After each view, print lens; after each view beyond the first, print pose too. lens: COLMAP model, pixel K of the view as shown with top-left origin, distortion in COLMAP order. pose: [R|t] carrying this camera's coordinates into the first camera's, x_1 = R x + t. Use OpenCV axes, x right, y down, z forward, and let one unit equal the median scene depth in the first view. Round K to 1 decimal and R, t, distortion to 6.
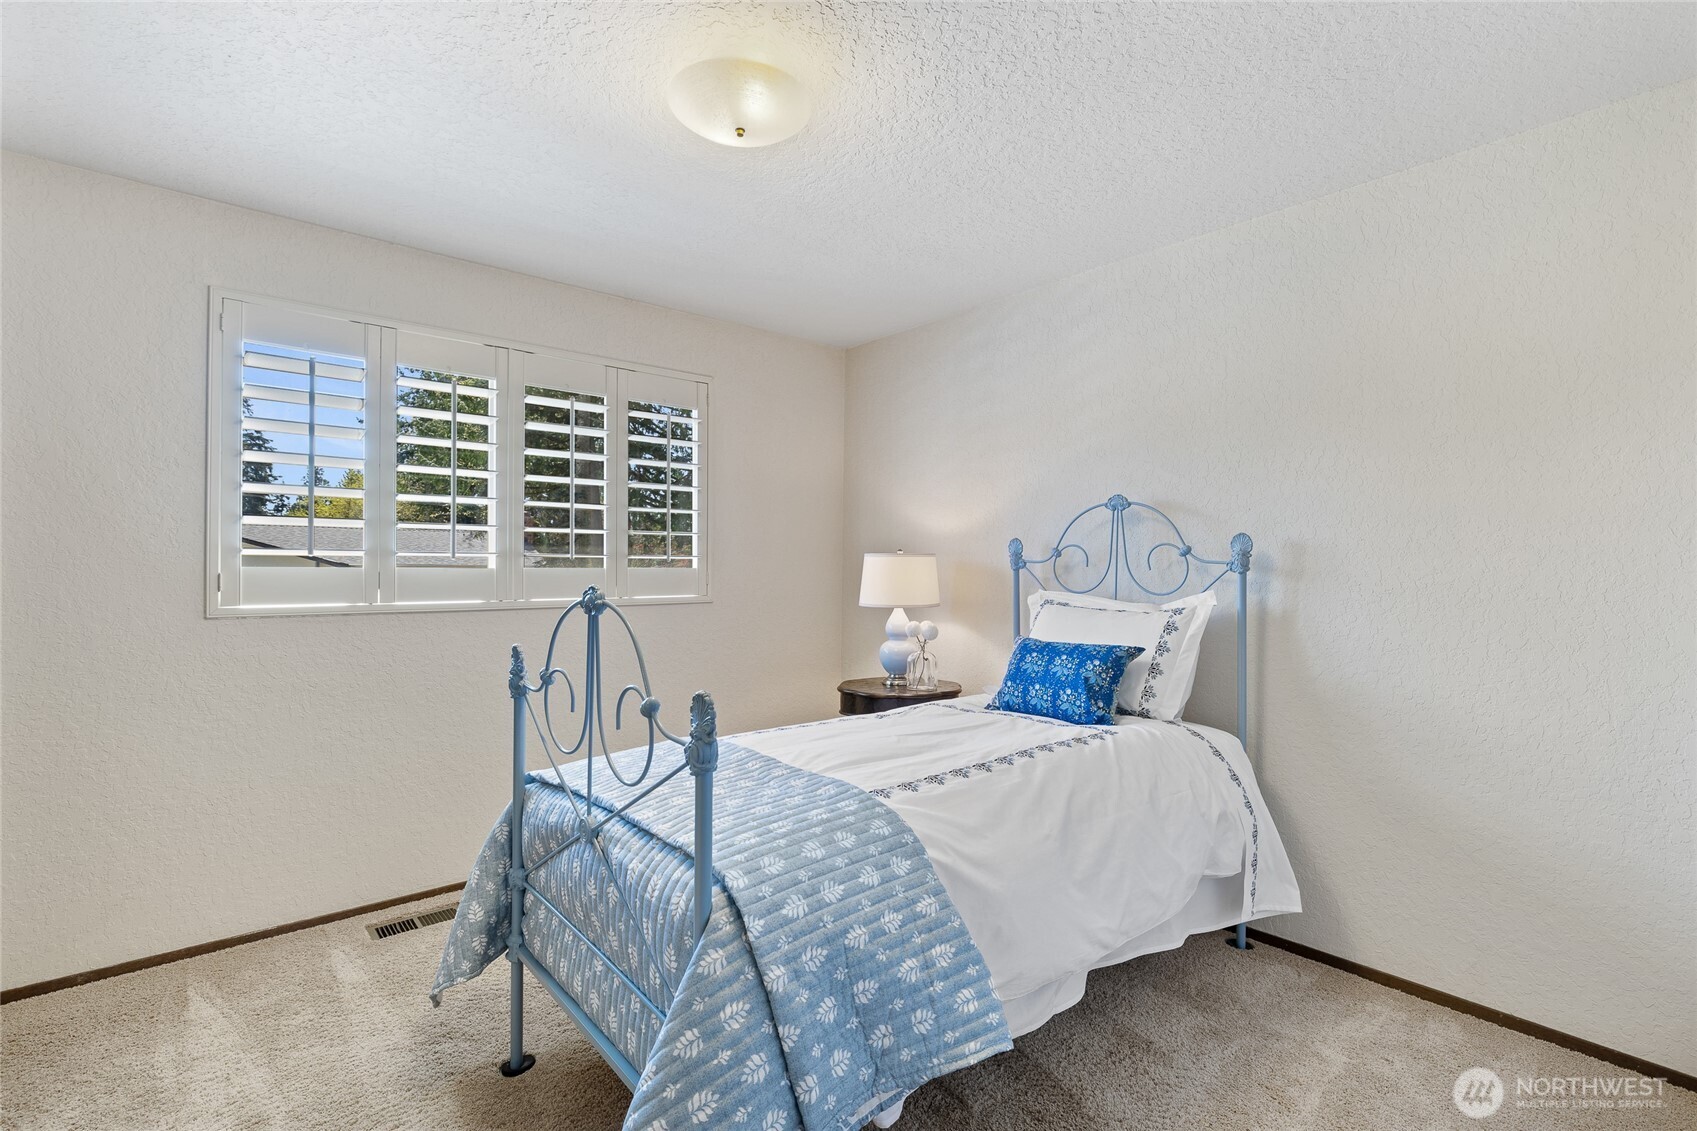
lens RADIAL K [[773.9, 0, 848.5], [0, 773.9, 565.5], [0, 0, 1]] dist [-0.001655, -0.000051]
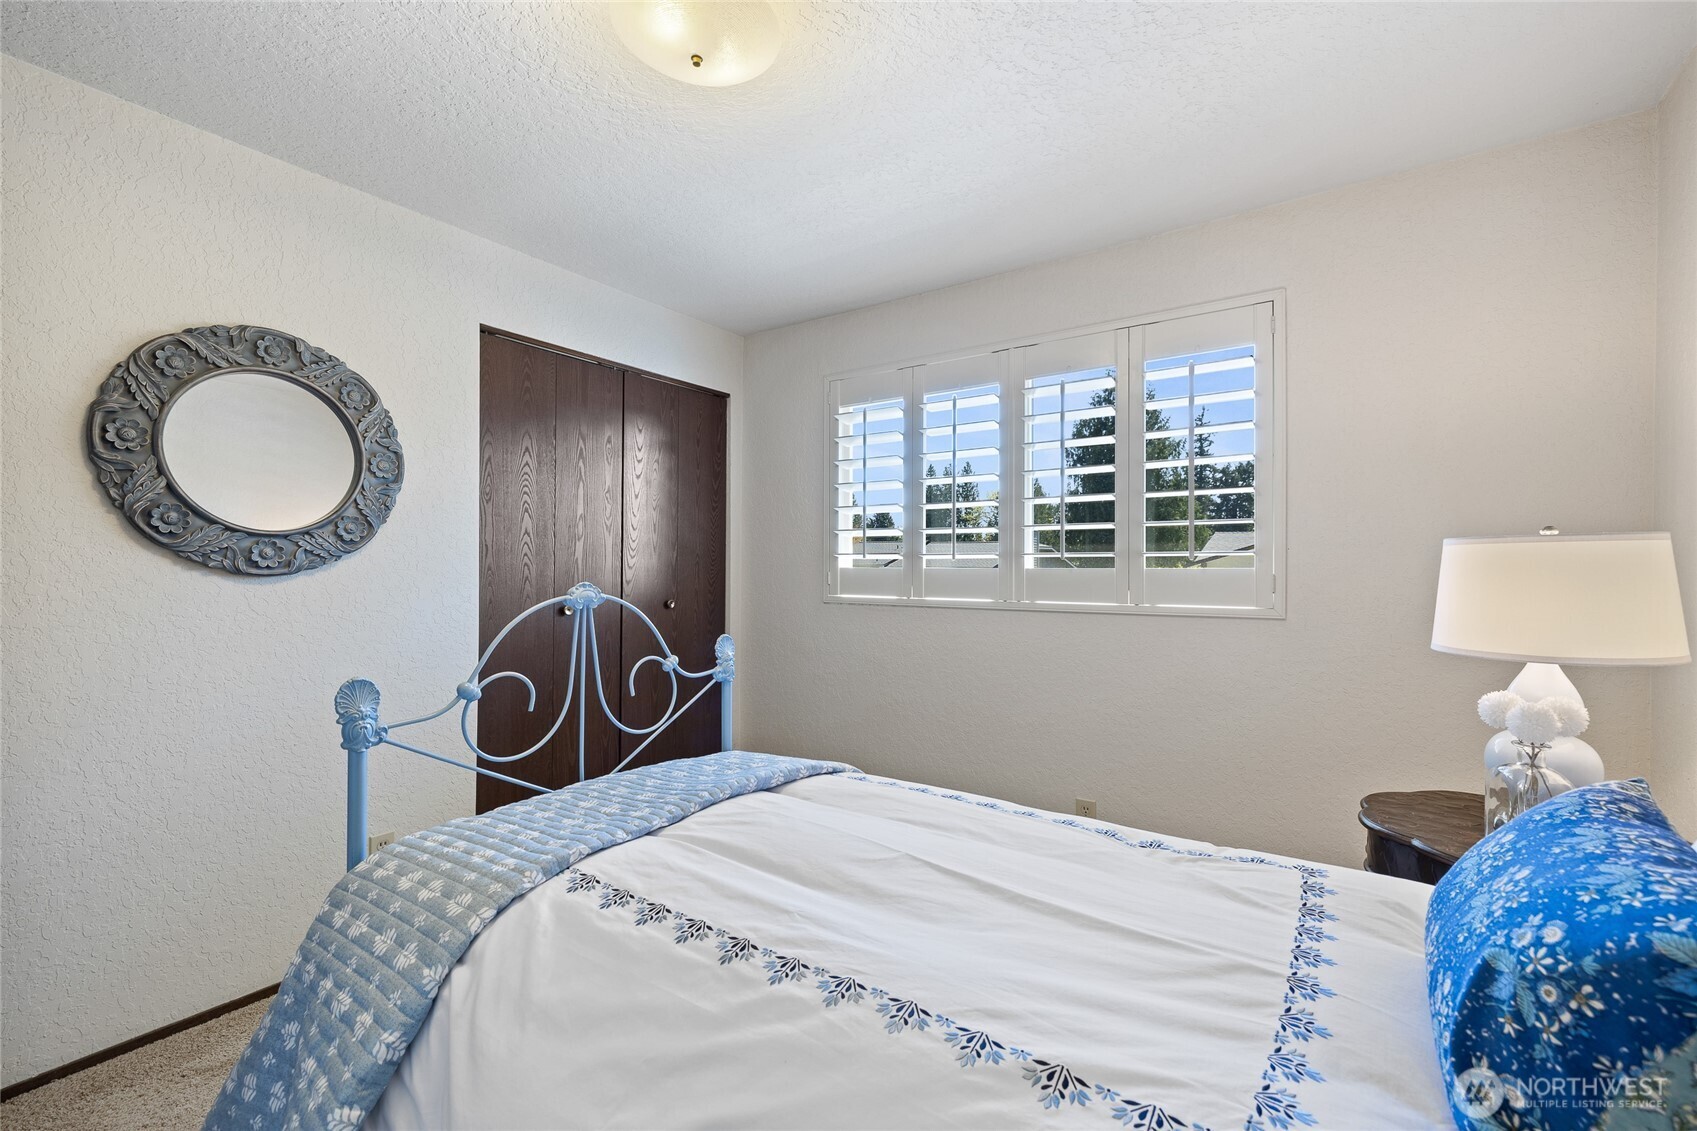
lens RADIAL K [[717.4, 0, 848.5], [0, 717.4, 565.5], [0, 0, 1]] dist [0.002161, 0.000333]
pose [[0.256304, -0.001393, -0.966595, 0.510112], [-0.001852, 0.999996, -0.001932, 0.003124], [0.966595, 0.002285, 0.256300, 0.734603]]
